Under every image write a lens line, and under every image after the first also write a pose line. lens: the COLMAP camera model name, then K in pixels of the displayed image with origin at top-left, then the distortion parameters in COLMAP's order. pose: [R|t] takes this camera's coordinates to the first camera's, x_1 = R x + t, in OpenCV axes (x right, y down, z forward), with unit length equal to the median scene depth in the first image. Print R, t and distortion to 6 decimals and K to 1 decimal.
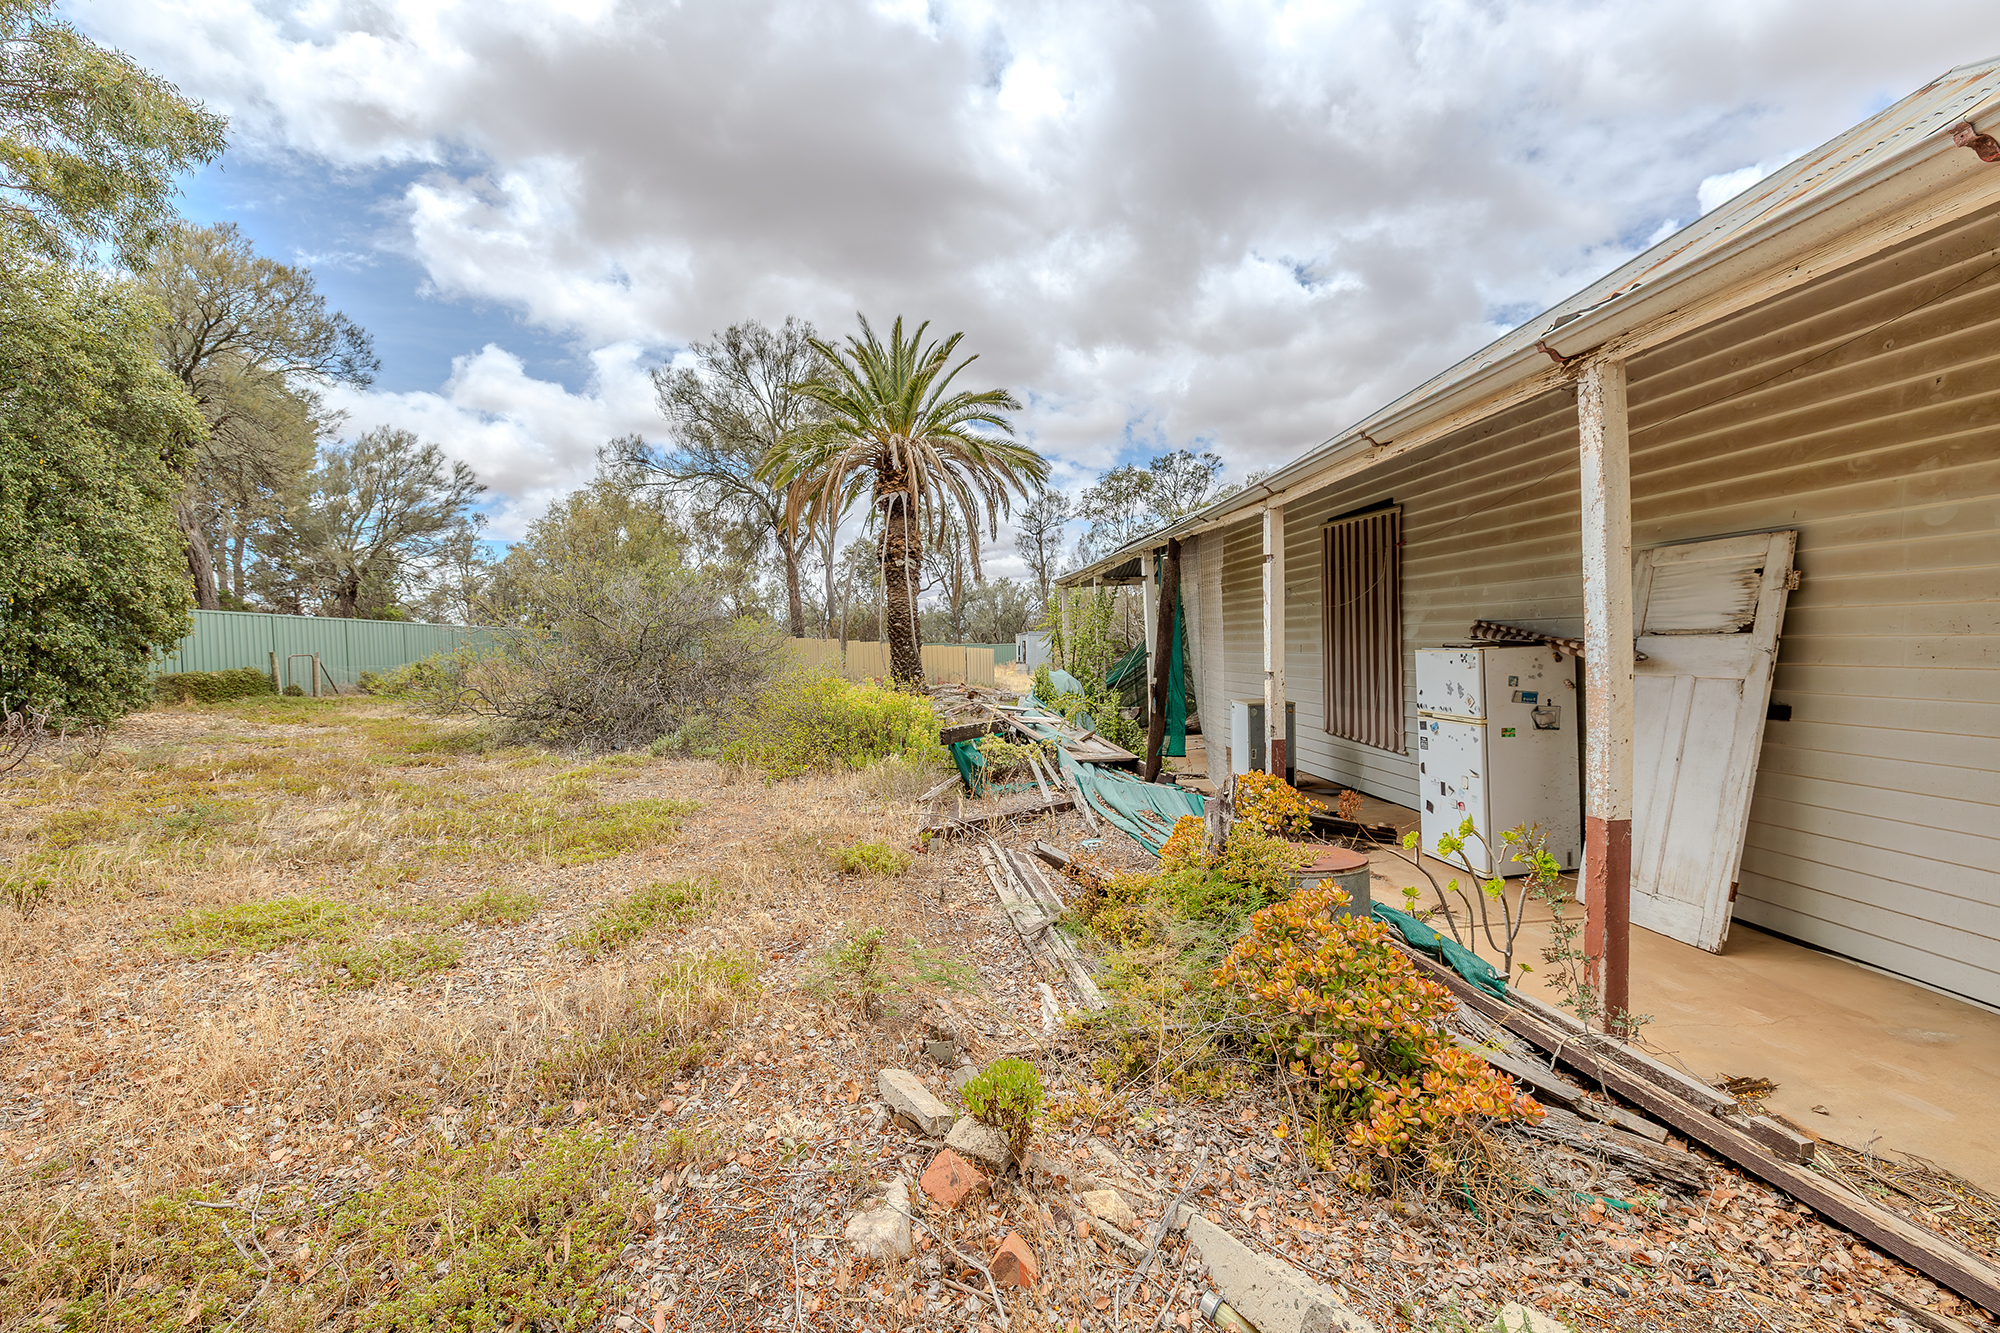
lens RADIAL K [[858.7, 0, 1013.1], [0, 858.7, 665.7], [0, 0, 1]] dist [0.001643, 0.001513]
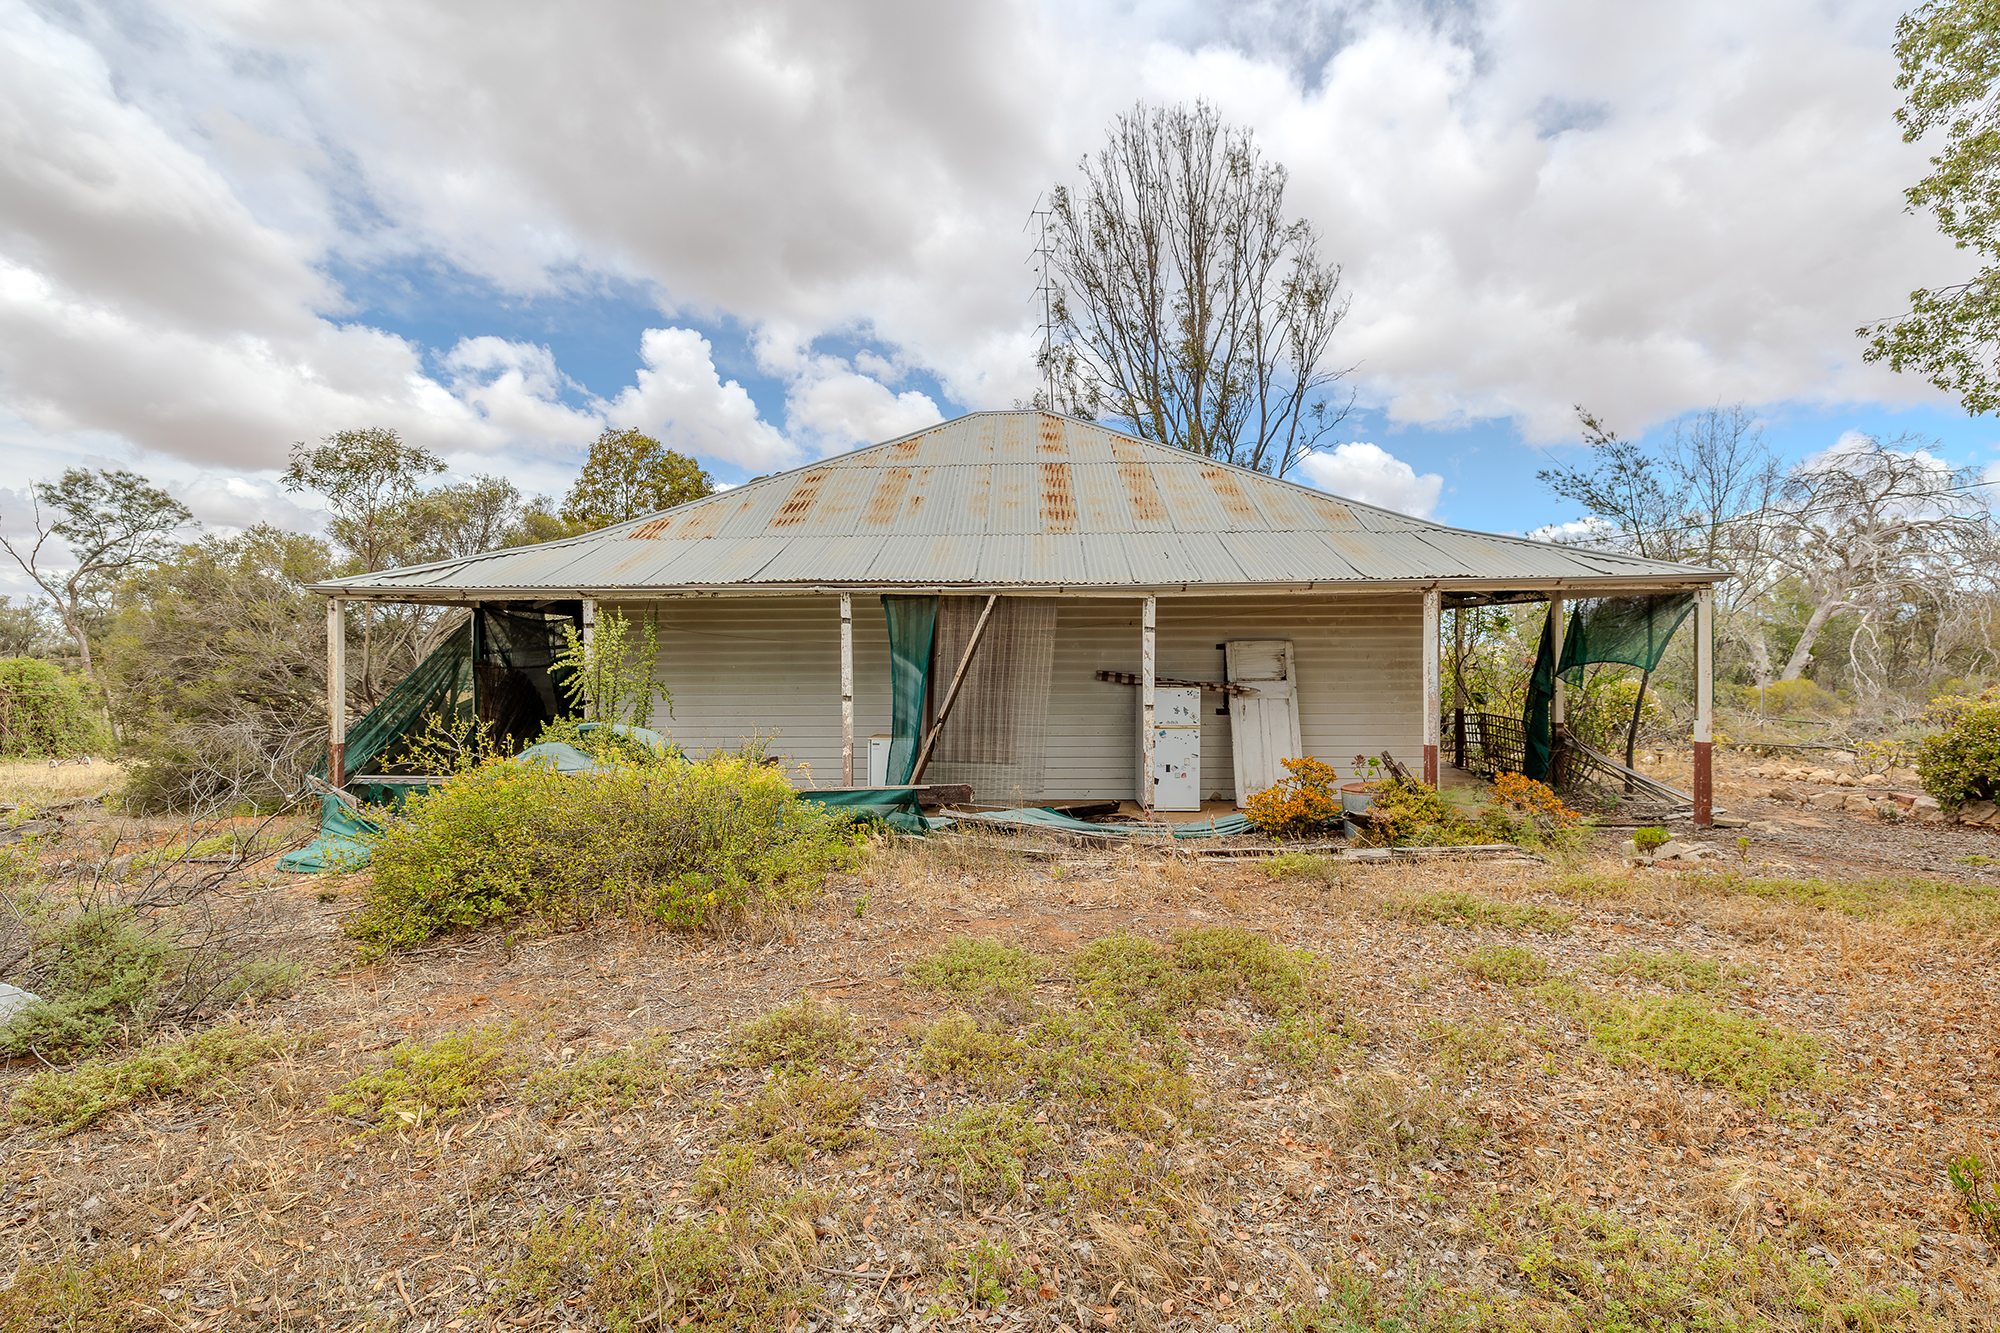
lens RADIAL K [[873.0, 0, 989.1], [0, 873.0, 661.1], [0, 0, 1]] dist [0.001450, 0.000512]
pose [[0.135166, 0.016200, 0.990691, -1.163880], [0.028787, 0.999380, -0.020269, -0.043947], [-0.990405, 0.031259, 0.134615, 0.990423]]
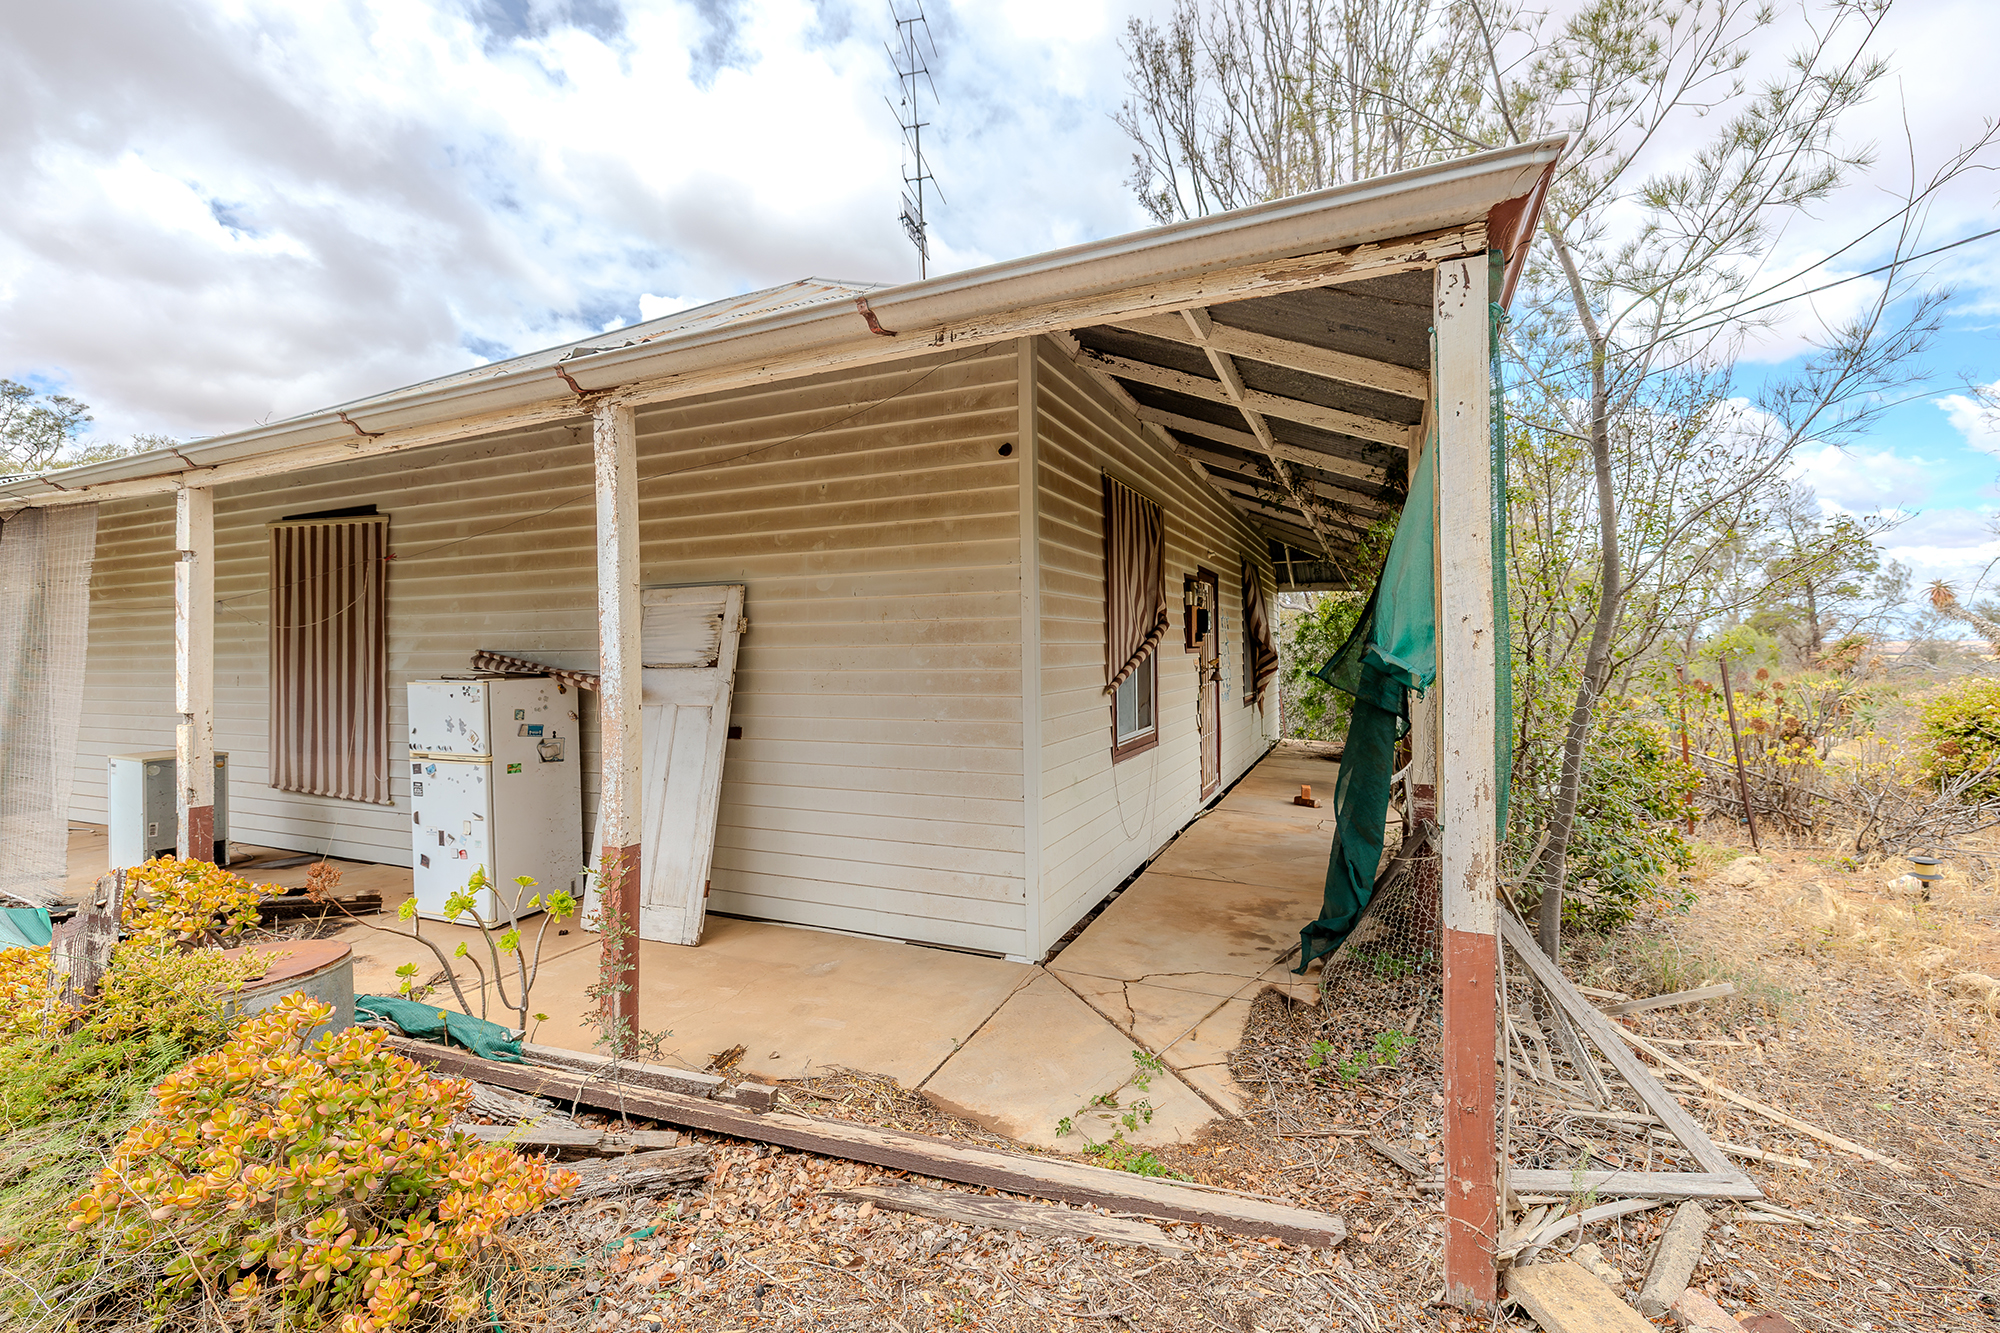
lens RADIAL K [[867.9, 0, 1002.8], [0, 867.9, 662.6], [0, 0, 1]] dist [0.000776, 0.000727]
pose [[0.498381, 0.016505, 0.866801, 0.007289], [0.018512, 0.999388, -0.029673, -0.001048], [-0.866760, 0.030835, 0.497771, 0.038862]]
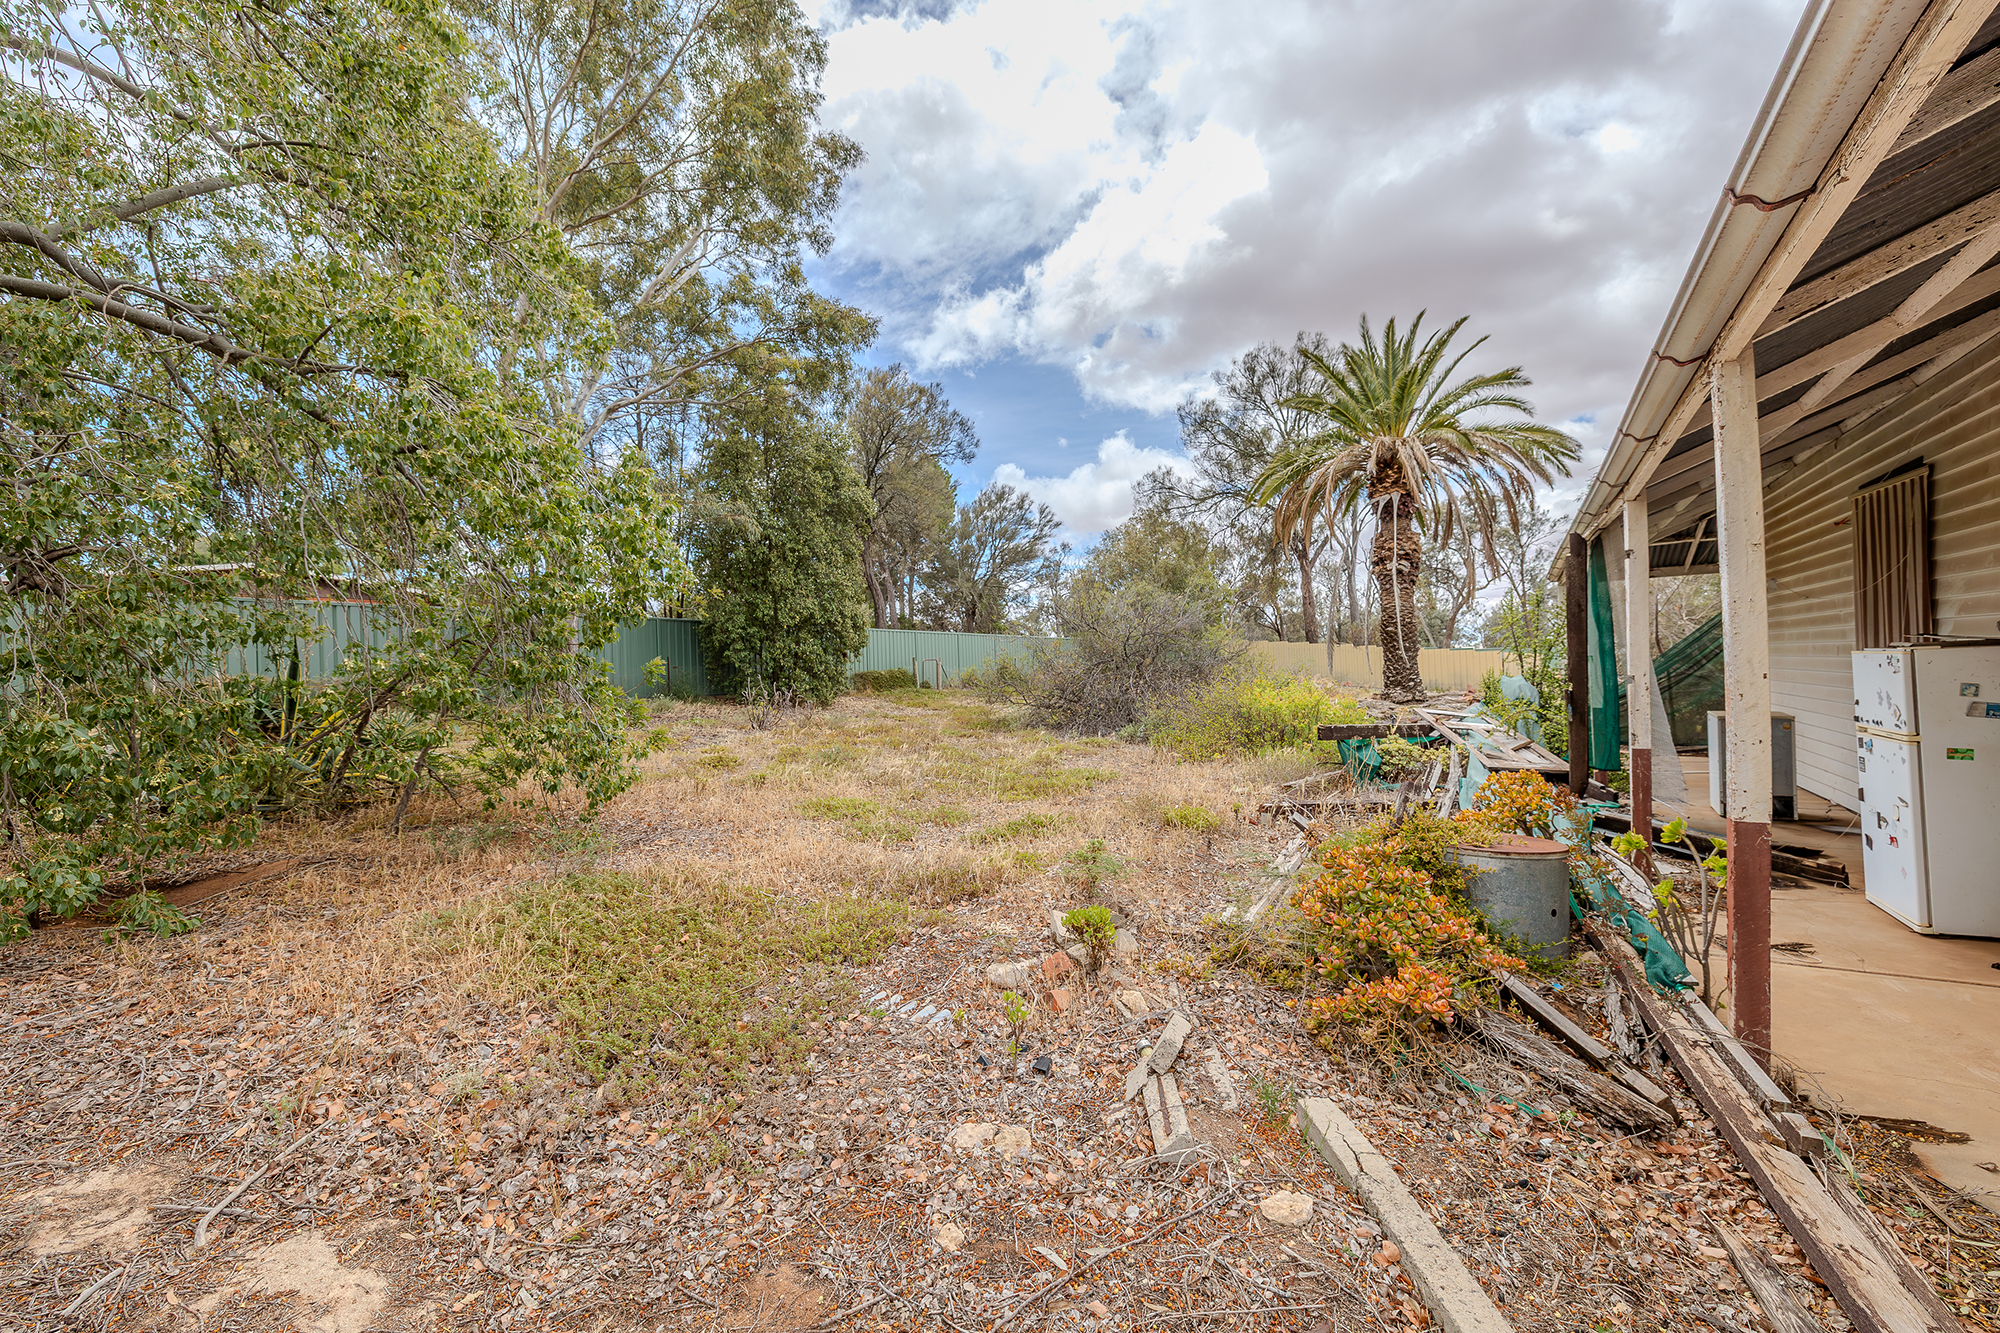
lens RADIAL K [[862.2, 0, 995.5], [0, 862.2, 662.1], [0, 0, 1]] dist [-0.000647, 0.000154]
pose [[0.796054, 0.003003, -0.605218, 0.290694], [-0.010337, 0.999909, -0.008634, 0.007208], [0.605138, 0.013130, 0.796013, -0.143731]]
